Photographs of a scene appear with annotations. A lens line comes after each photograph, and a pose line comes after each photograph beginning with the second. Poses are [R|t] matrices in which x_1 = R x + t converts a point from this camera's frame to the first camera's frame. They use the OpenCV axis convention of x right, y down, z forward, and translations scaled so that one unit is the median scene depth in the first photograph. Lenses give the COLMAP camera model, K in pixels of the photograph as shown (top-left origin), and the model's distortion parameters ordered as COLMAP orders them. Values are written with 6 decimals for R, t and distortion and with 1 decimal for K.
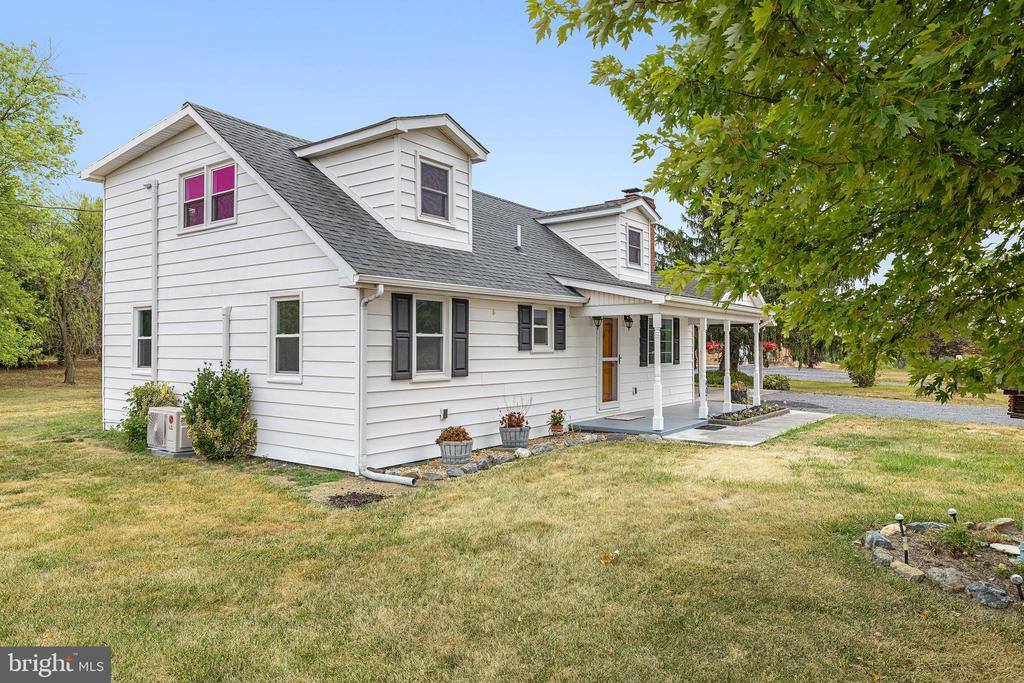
lens RADIAL K [[663.3, 0, 512.0], [0, 663.3, 341.5], [0, 0, 1]] dist [-0.000113, -0.000026]
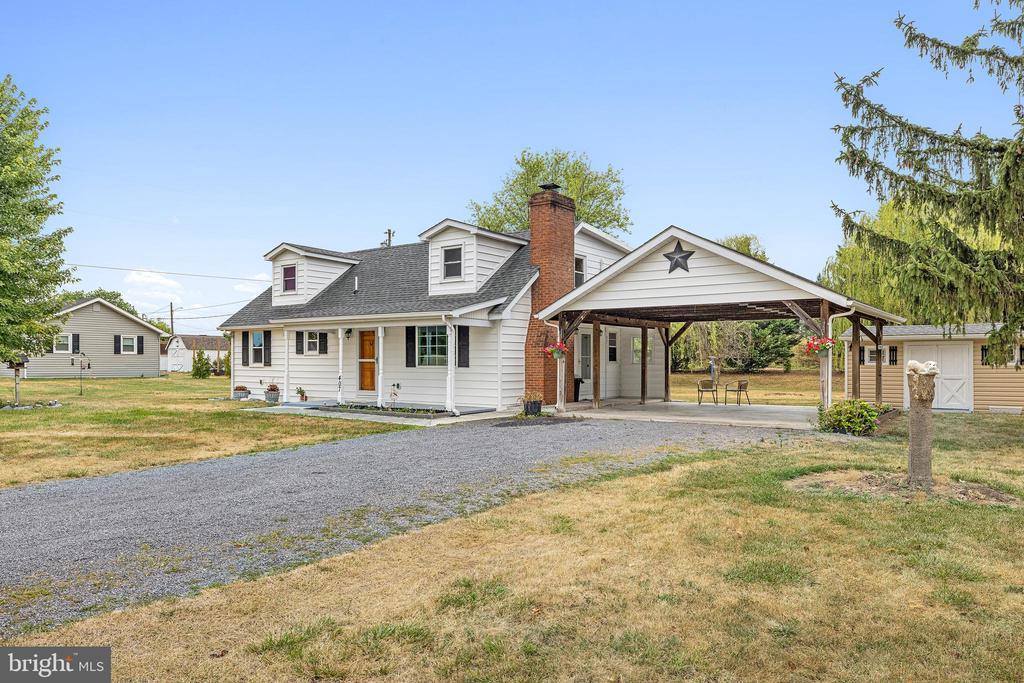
lens RADIAL K [[698.0, 0, 512.0], [0, 698.0, 341.5], [0, 0, 1]] dist [0.002363, 0.000184]
pose [[-0.001936, -0.027347, -0.999624, 1.992143], [0.008839, 0.999586, -0.027363, 0.037224], [0.999959, -0.008889, -0.001694, 1.608453]]
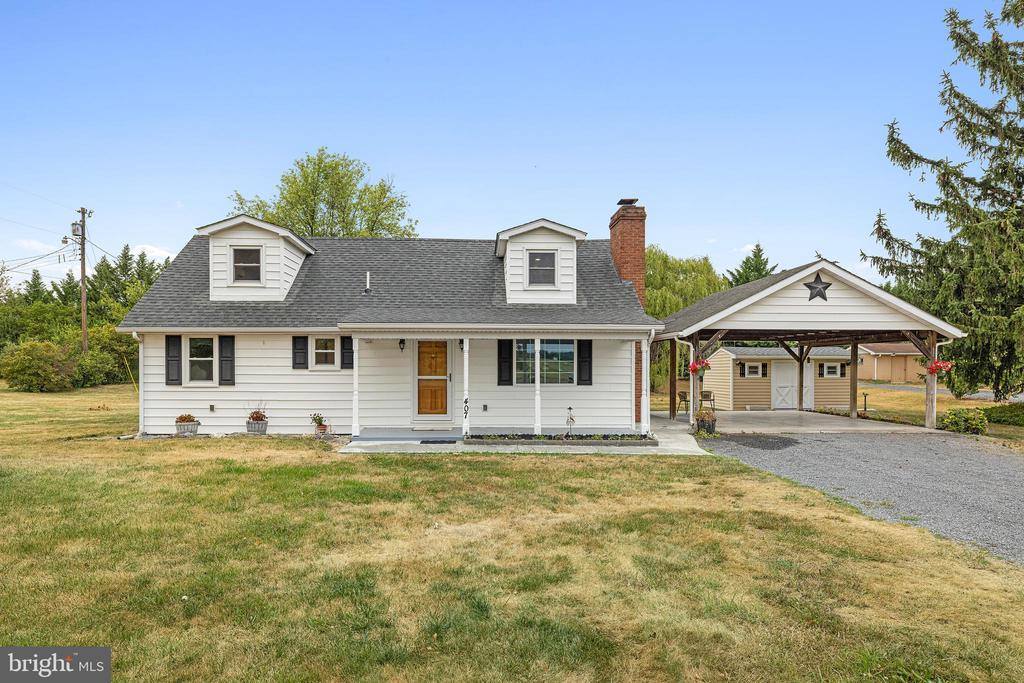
lens RADIAL K [[606.0, 0, 512.3], [0, 606.0, 369.5], [0, 0, 1]] dist [-0.004027, -0.000041]
pose [[0.603762, -0.008123, -0.797123, 1.297866], [0.005650, 0.999967, -0.005911, 0.024853], [0.797145, -0.000935, 0.603788, 0.594079]]
